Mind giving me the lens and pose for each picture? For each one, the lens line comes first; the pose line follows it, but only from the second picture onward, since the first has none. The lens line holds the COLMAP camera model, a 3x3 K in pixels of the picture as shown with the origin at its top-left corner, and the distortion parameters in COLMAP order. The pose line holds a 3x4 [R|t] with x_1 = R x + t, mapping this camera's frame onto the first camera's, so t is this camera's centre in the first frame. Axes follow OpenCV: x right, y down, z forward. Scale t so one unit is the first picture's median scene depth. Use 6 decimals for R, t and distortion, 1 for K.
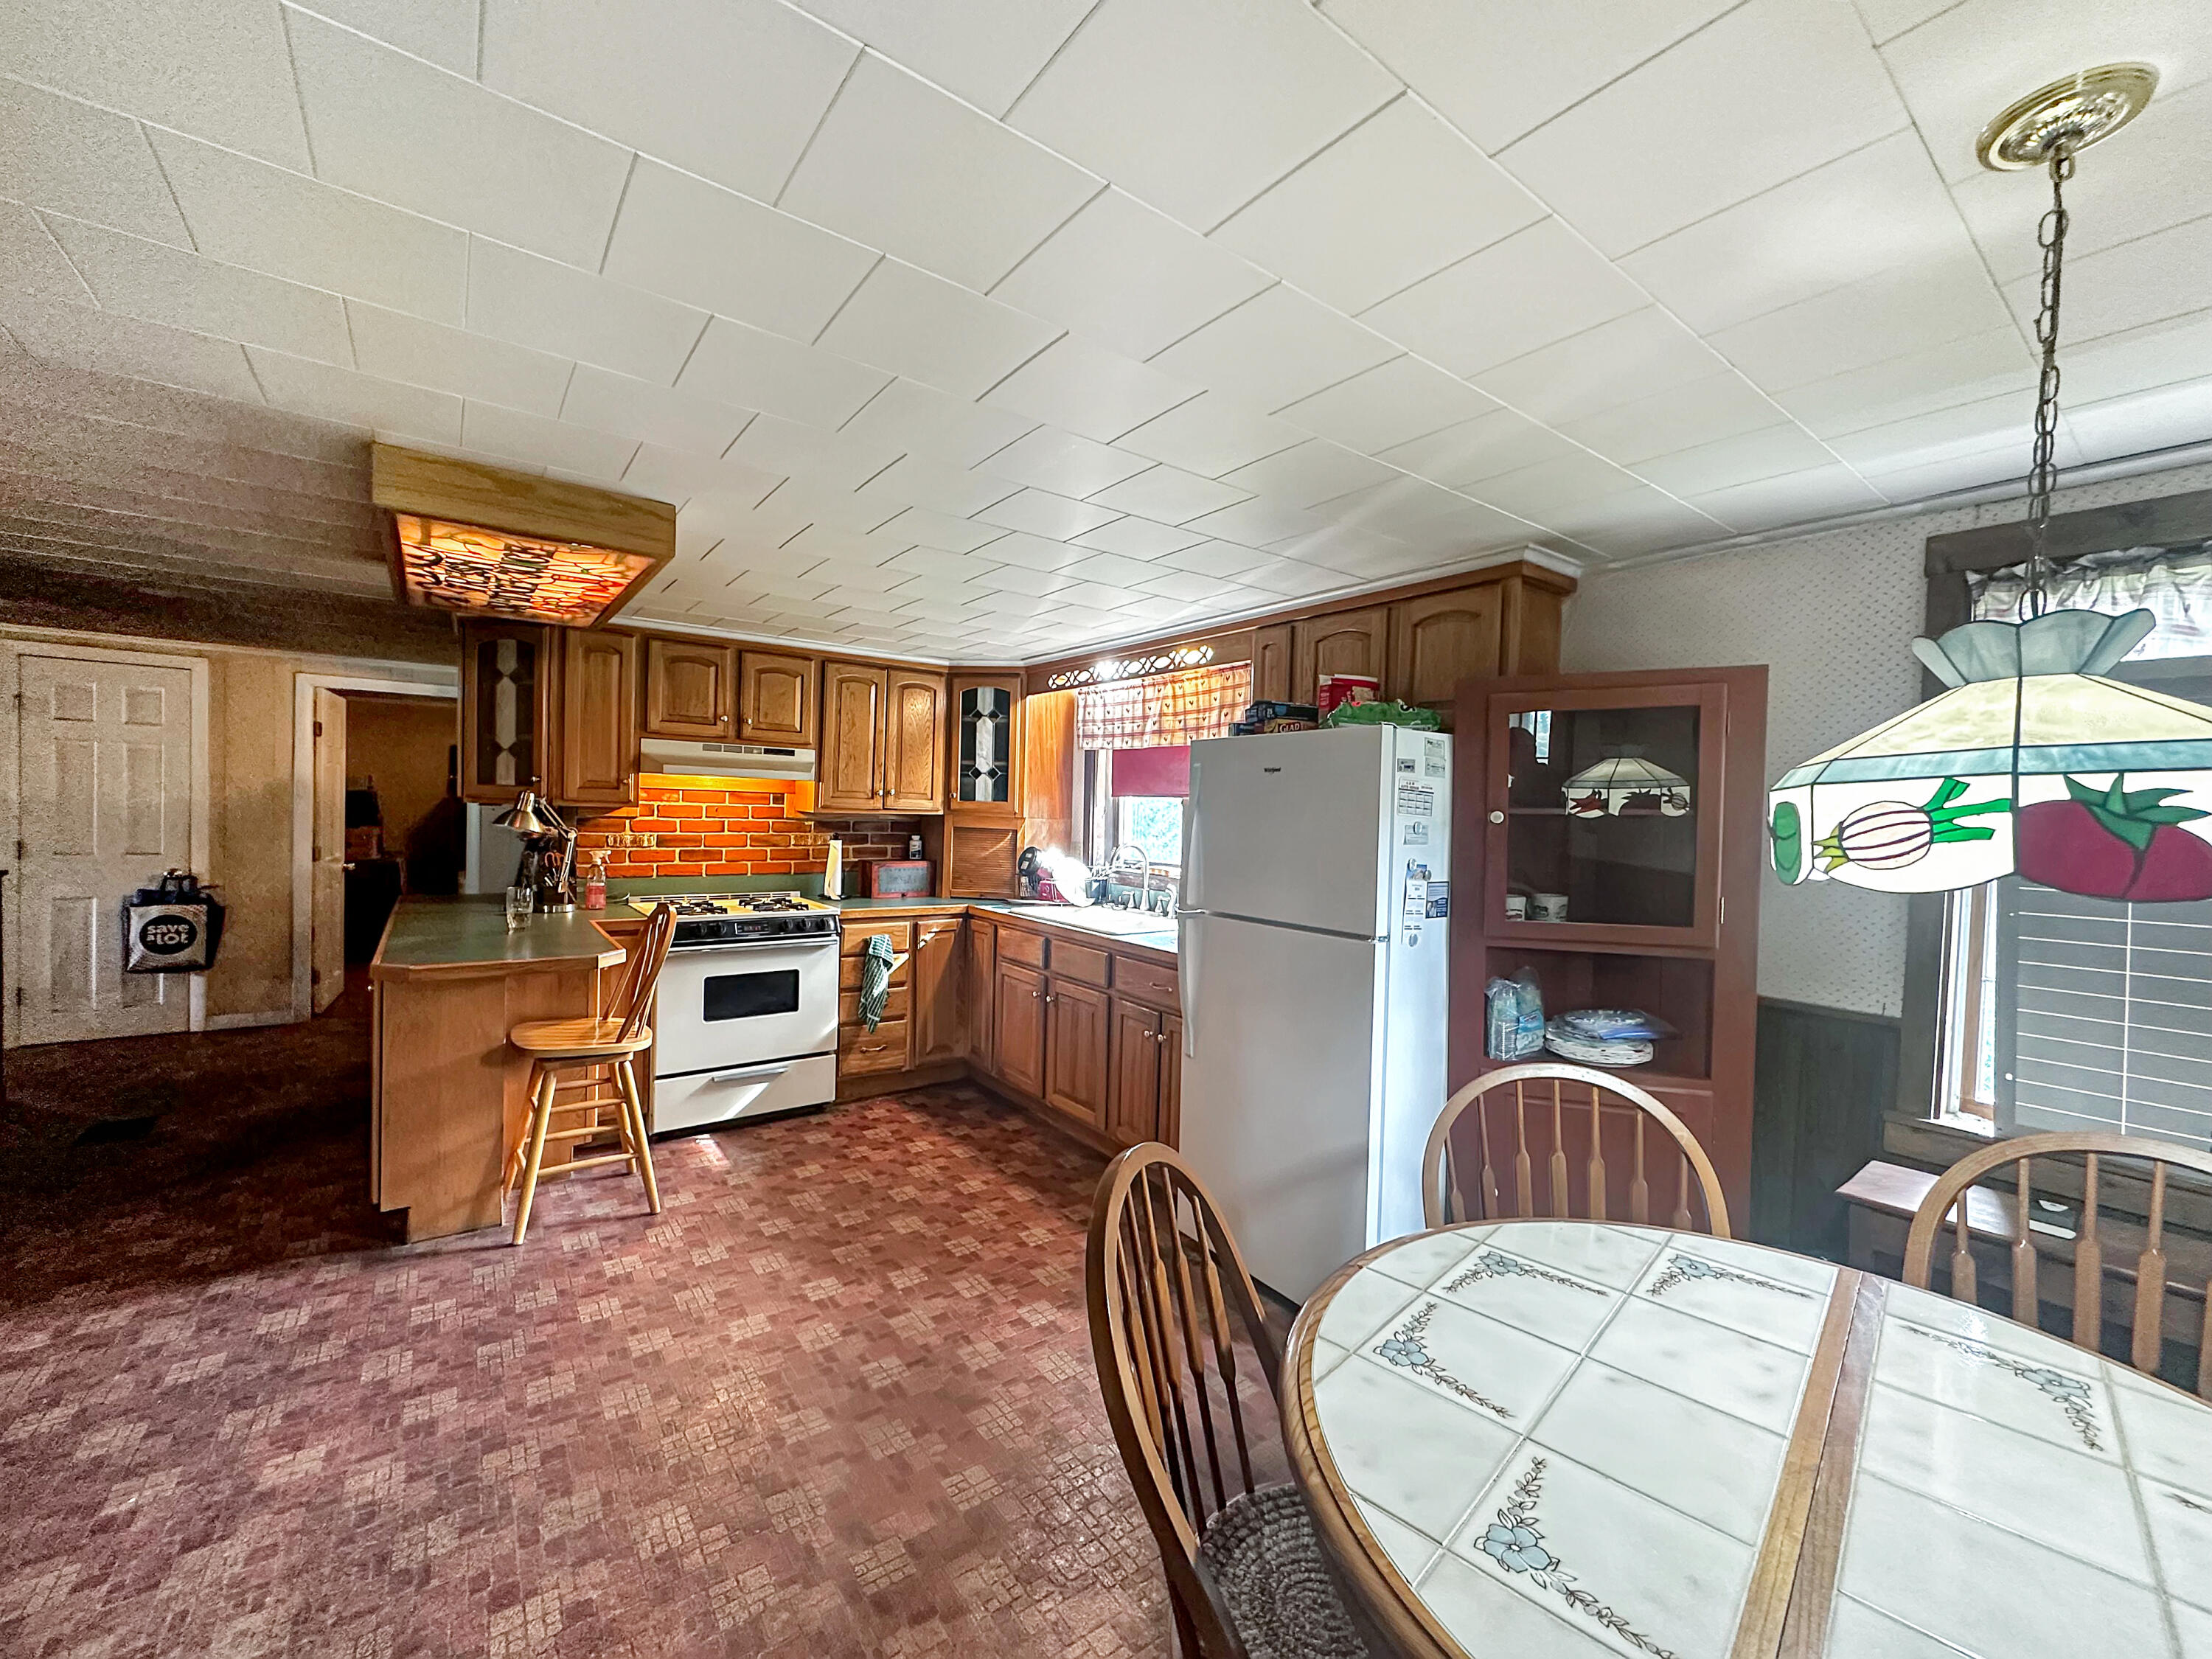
lens RADIAL K [[879.8, 0, 1105.1], [0, 879.8, 831.3], [0, 0, 1]] dist [-0.001043, 0.000120]
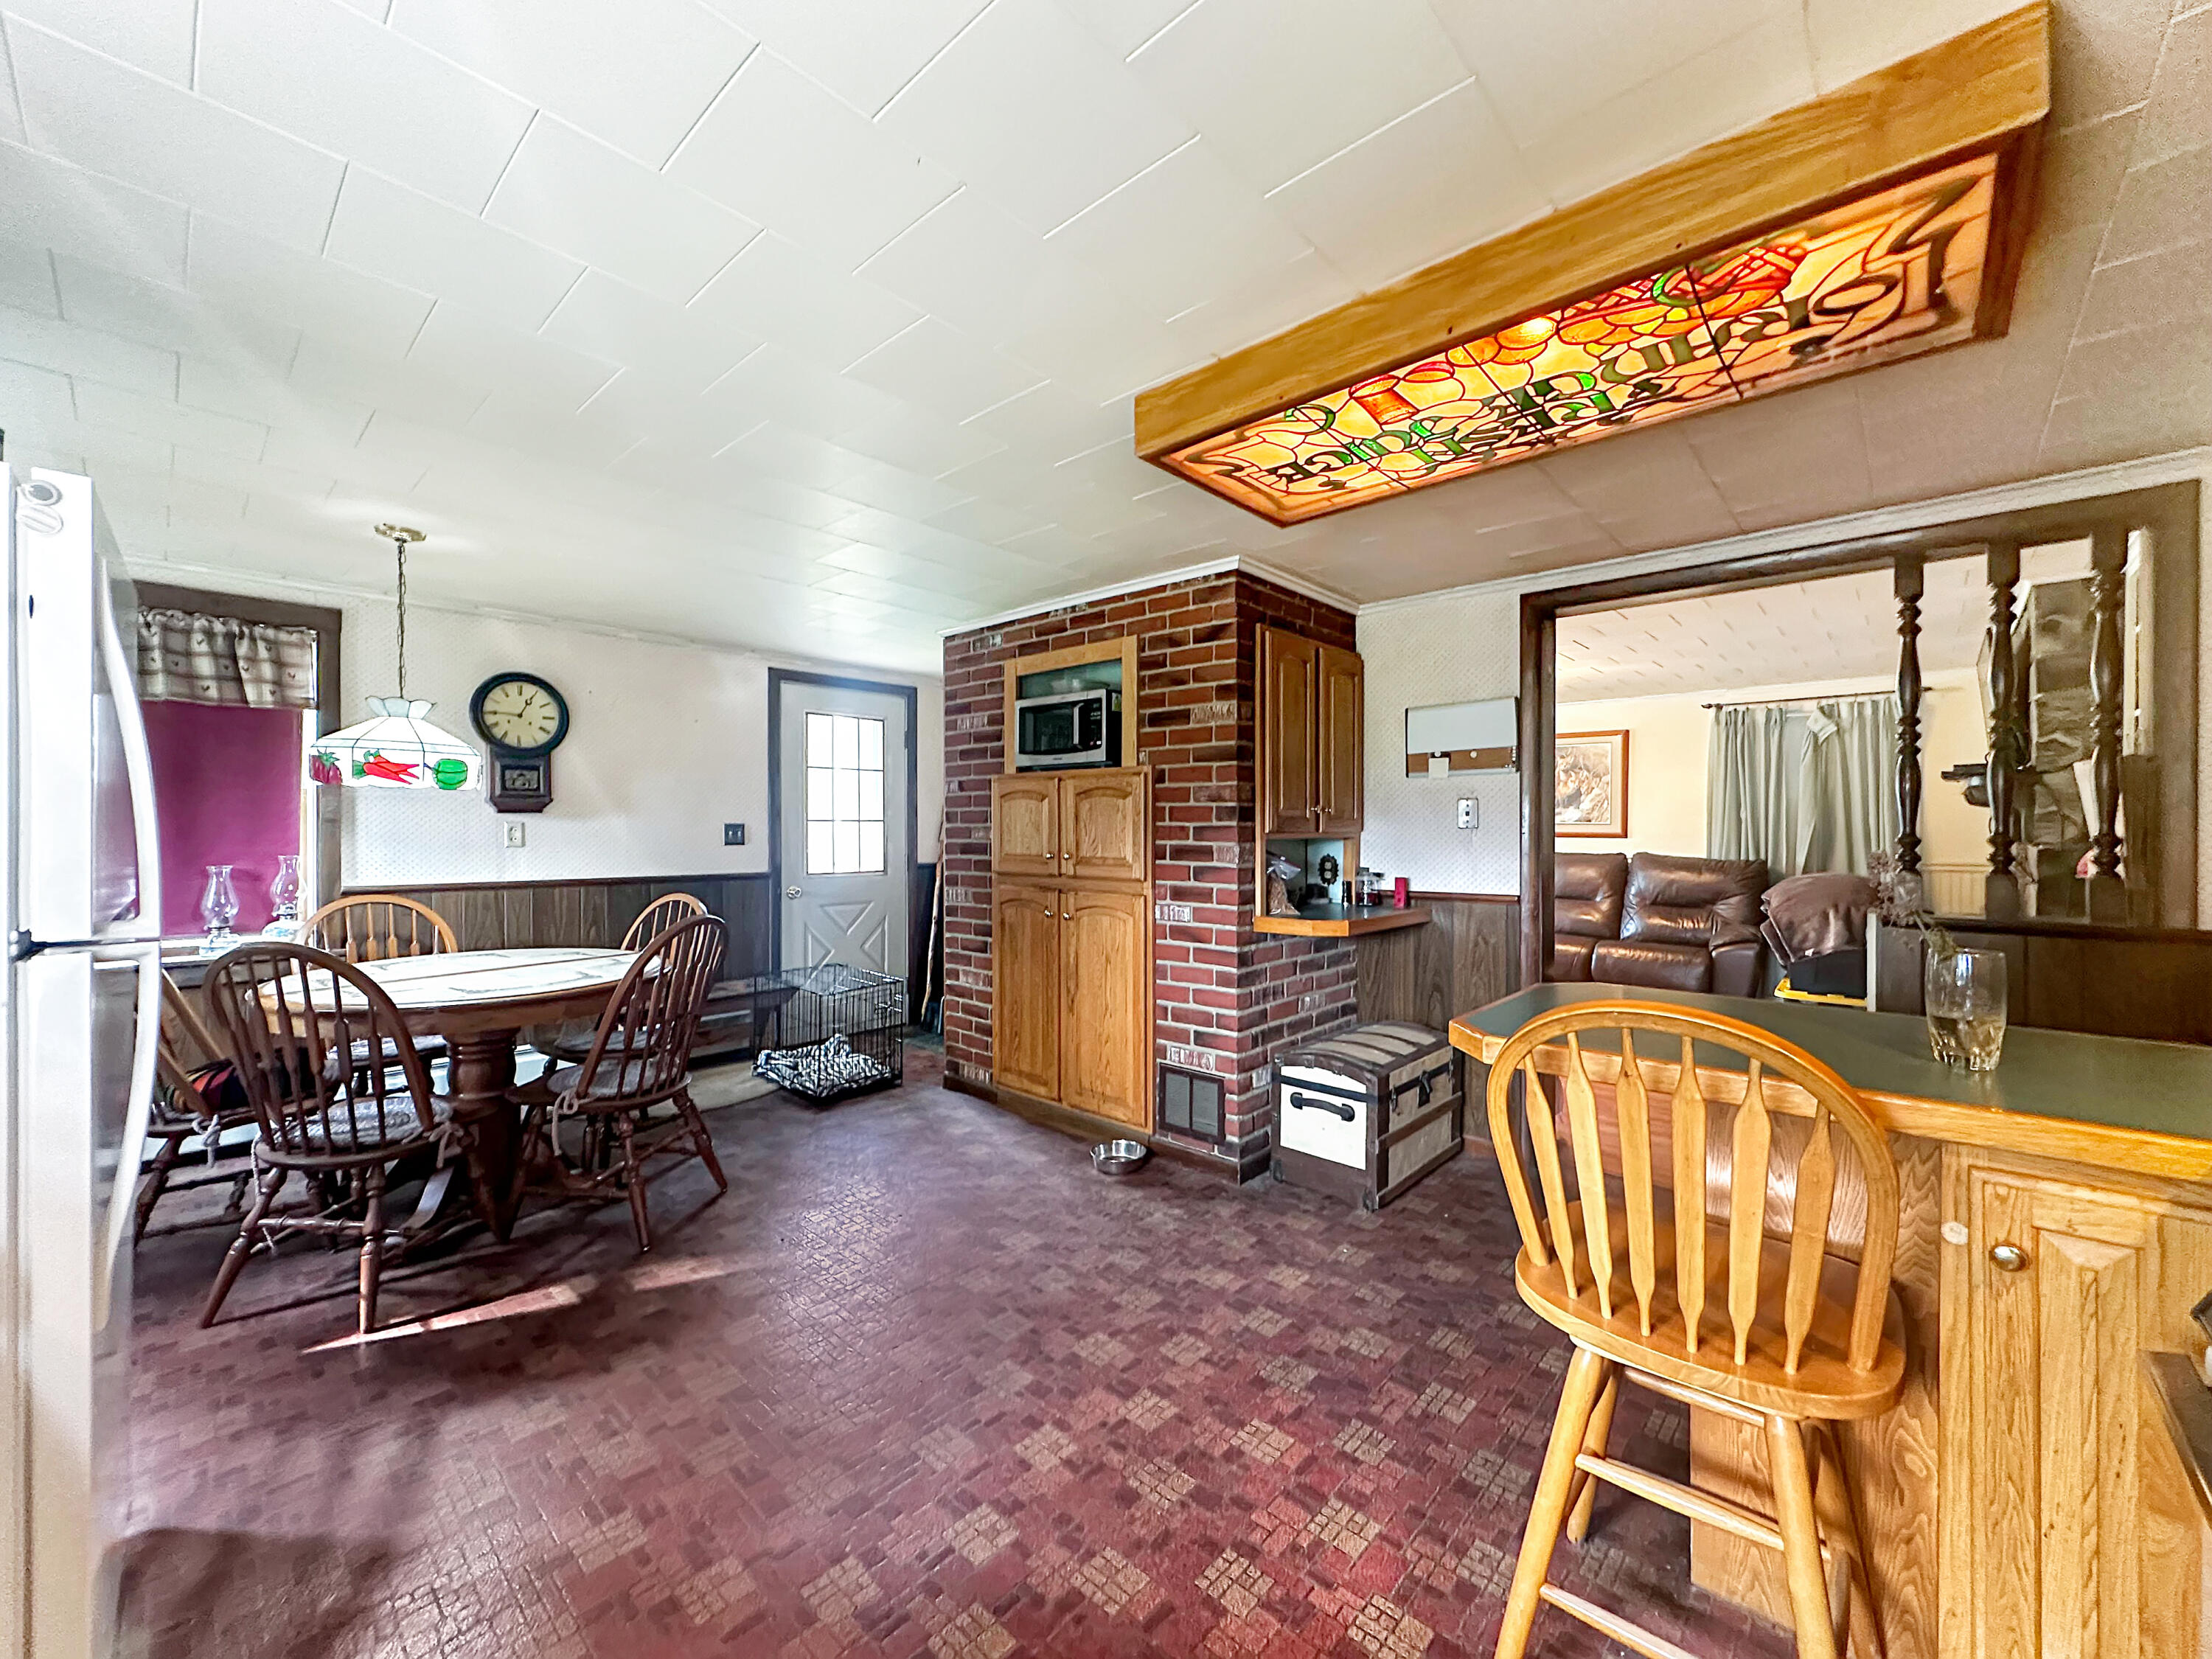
lens RADIAL K [[879.8, 0, 1105.1], [0, 879.8, 831.3], [0, 0, 1]] dist [-0.001043, 0.000120]
pose [[-0.983263, -0.030849, -0.179561, -0.186119], [-0.035744, 0.999071, 0.024090, 0.013583], [0.178651, 0.030105, -0.983452, 1.056652]]
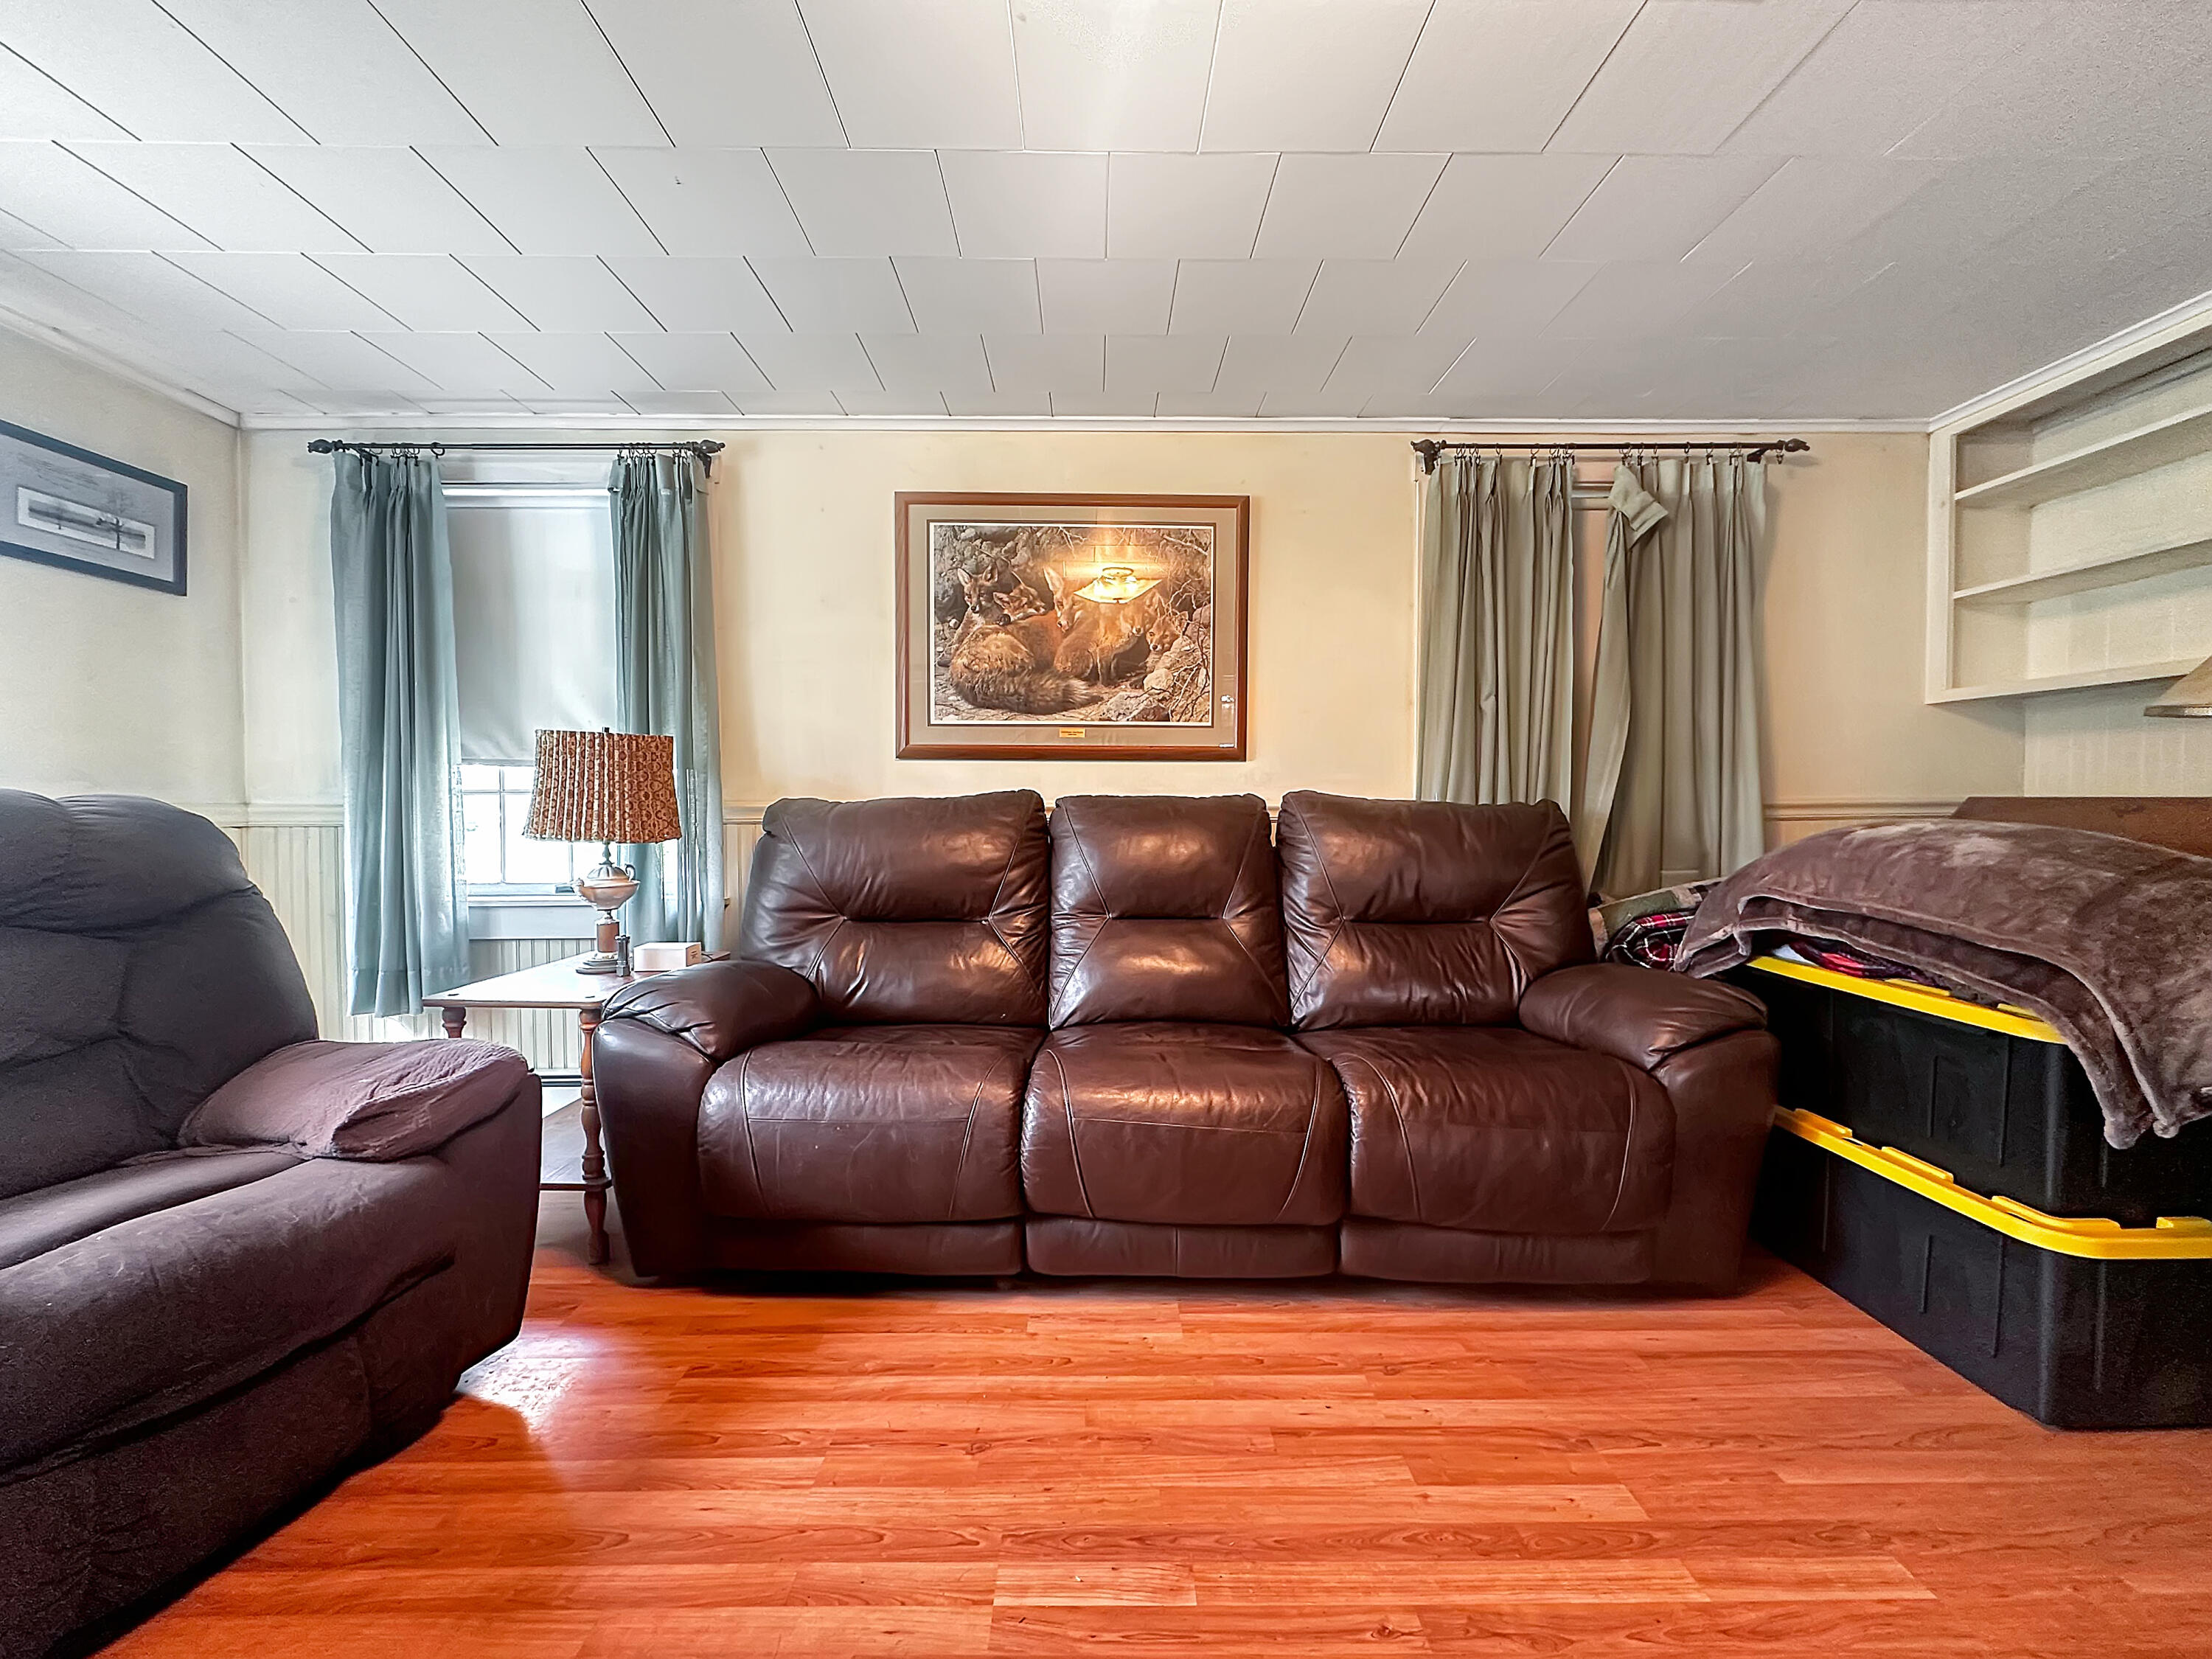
lens RADIAL K [[879.8, 0, 1105.1], [0, 879.8, 831.3], [0, 0, 1]] dist [-0.001043, 0.000120]
pose [[-0.589624, -0.011477, -0.807597, -0.833003], [-0.034835, 0.999330, 0.011231, 0.082739], [0.806927, 0.034755, -0.589628, -0.081369]]
